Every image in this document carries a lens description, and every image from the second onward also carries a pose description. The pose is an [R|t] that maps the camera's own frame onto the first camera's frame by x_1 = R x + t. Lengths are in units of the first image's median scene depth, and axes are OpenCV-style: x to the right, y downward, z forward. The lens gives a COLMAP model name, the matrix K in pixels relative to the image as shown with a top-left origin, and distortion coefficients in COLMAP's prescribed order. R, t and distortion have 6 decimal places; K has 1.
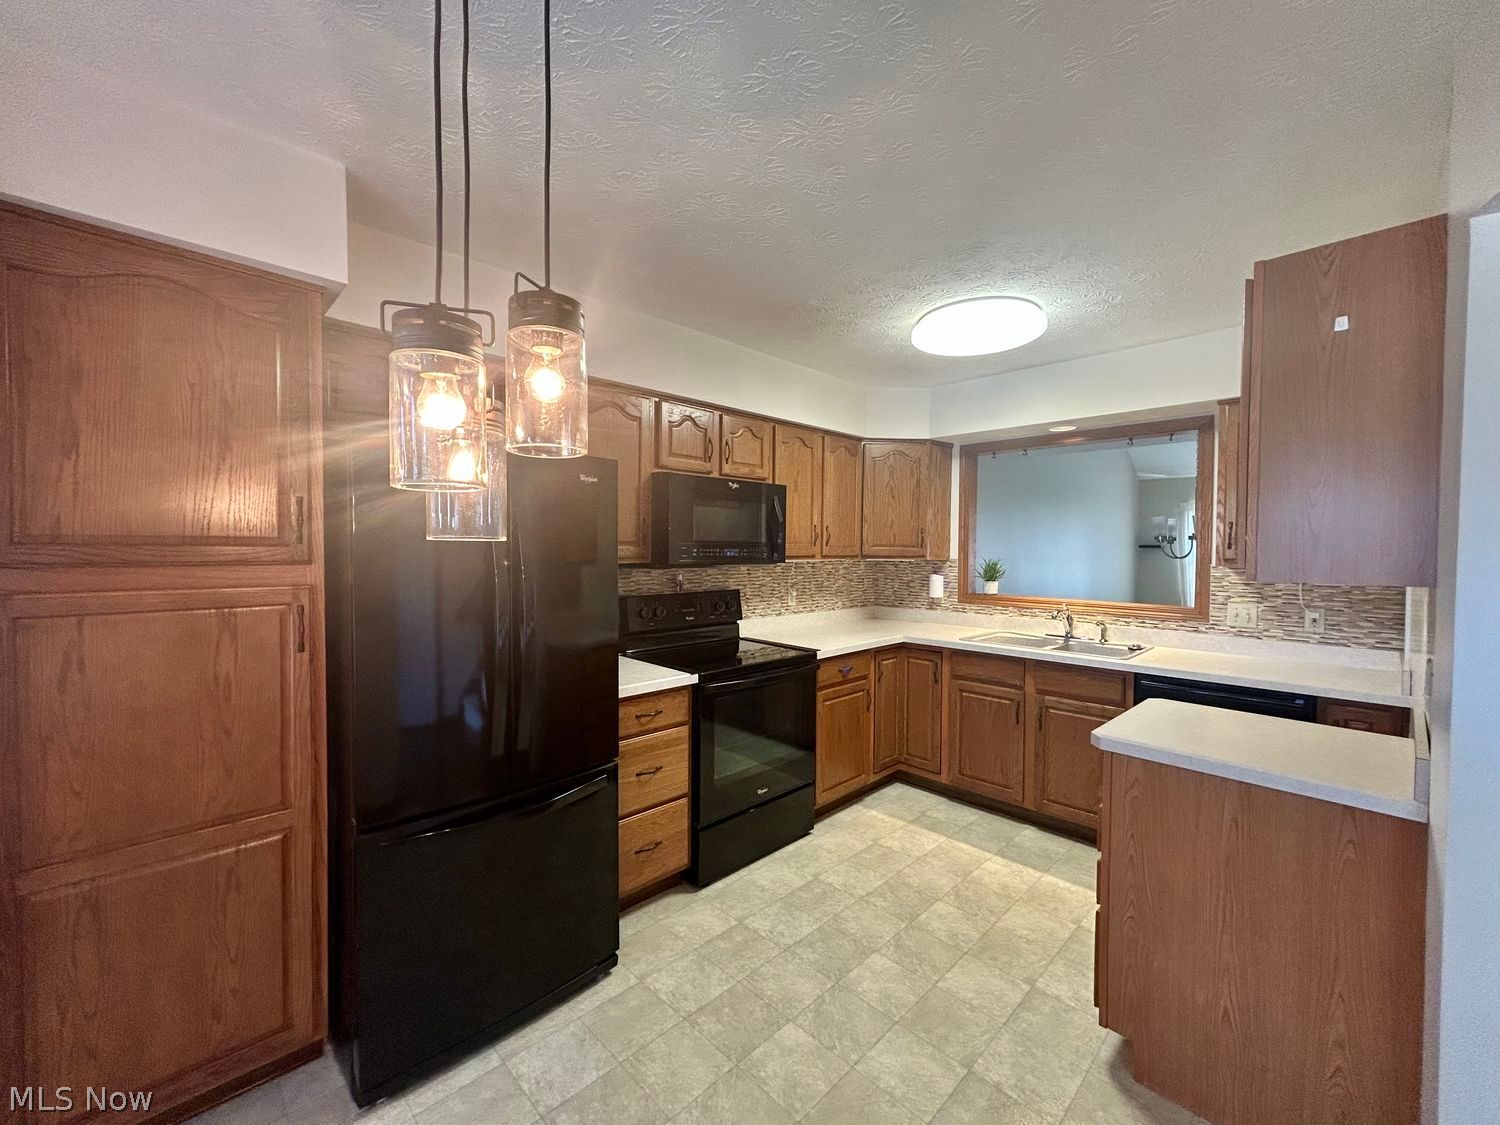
lens RADIAL K [[605.7, 0, 748.6], [0, 605.7, 560.3], [0, 0, 1]] dist [0.000485, 0.000499]
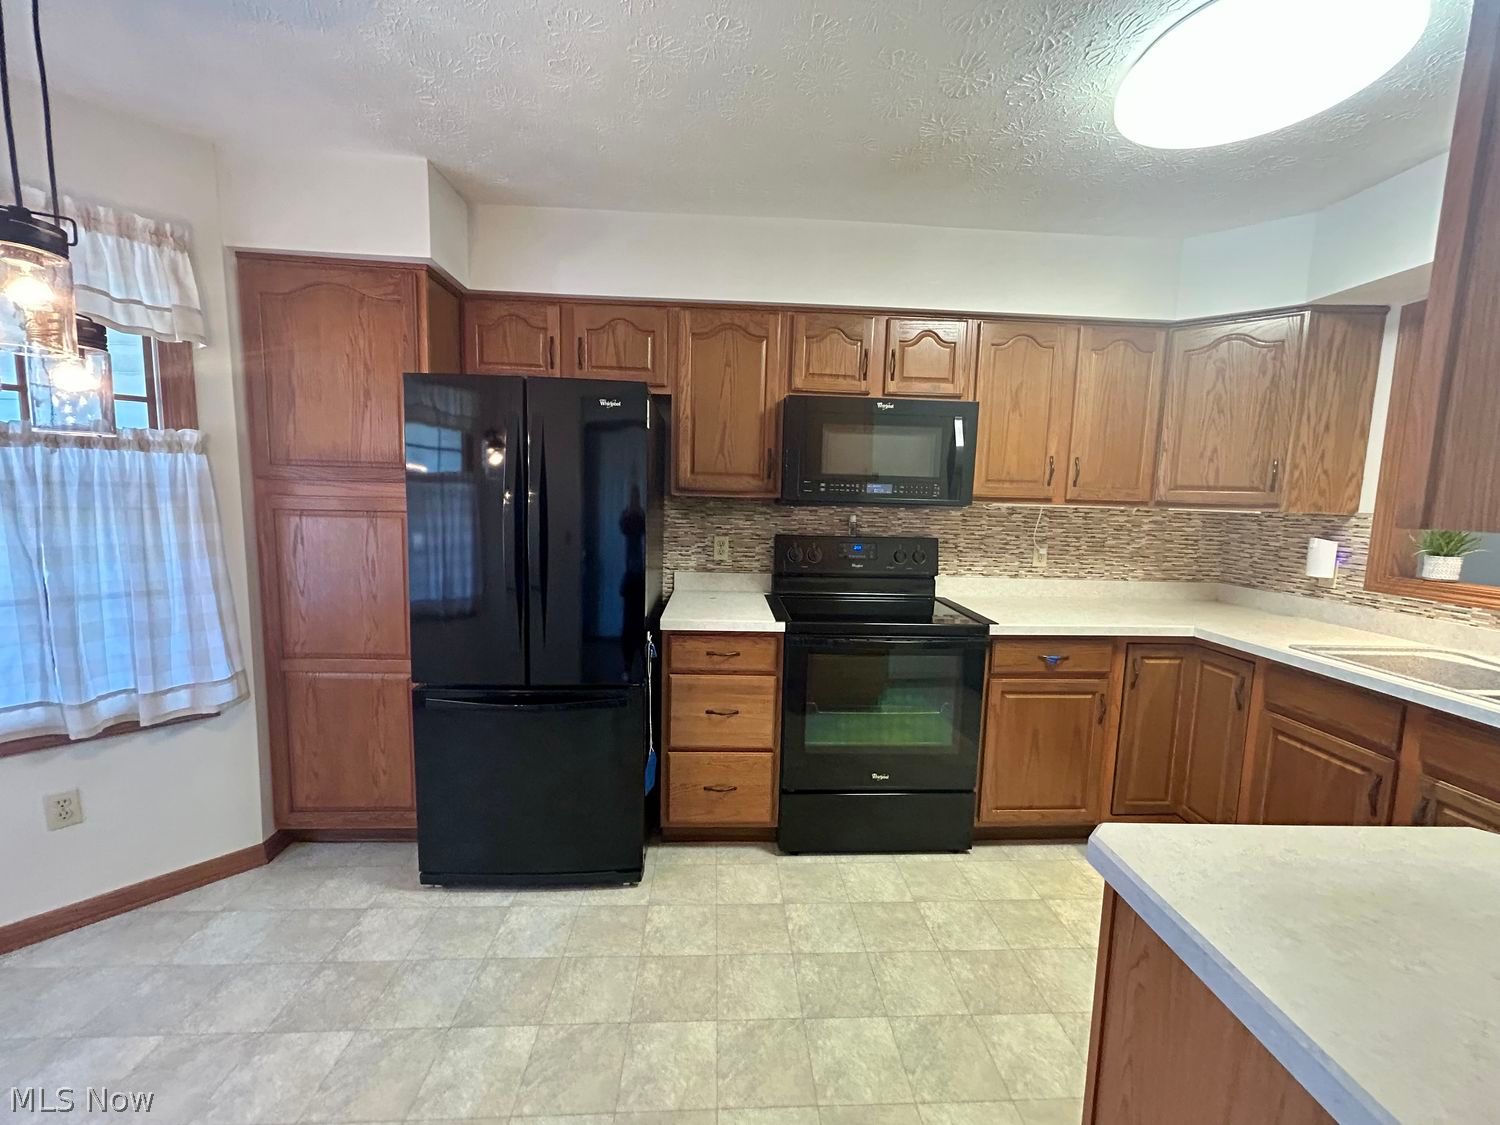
lens RADIAL K [[603.8, 0, 751.2], [0, 603.8, 559.7], [0, 0, 1]] dist [0.000102, 0.000693]
pose [[0.751584, 0.084570, -0.654194, 0.388253], [-0.036597, 0.995566, 0.086655, 0.018272], [0.658621, -0.041187, 0.751346, 0.260871]]
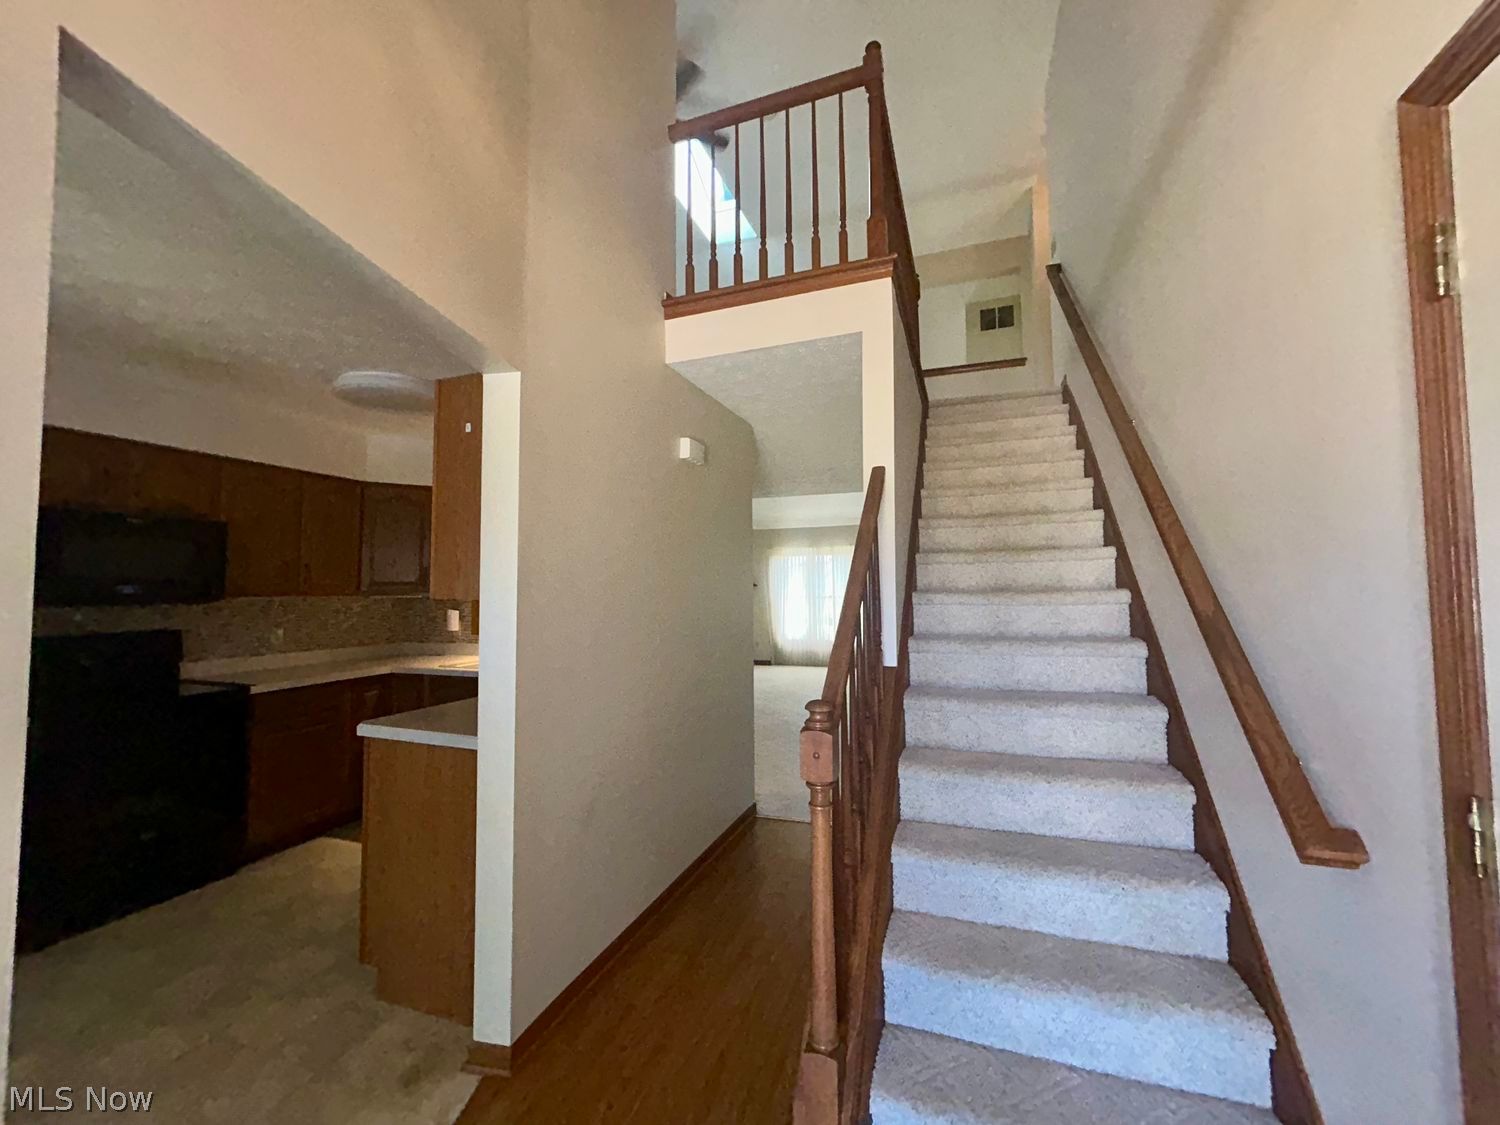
lens RADIAL K [[605.2, 0, 753.0], [0, 605.2, 565.6], [0, 0, 1]] dist [-0.000684, 0.000074]
pose [[0.899015, 0.004392, 0.437897, 0.444529], [0.023957, 0.997959, -0.059193, 0.030506], [-0.437263, 0.063706, 0.897074, -0.304121]]
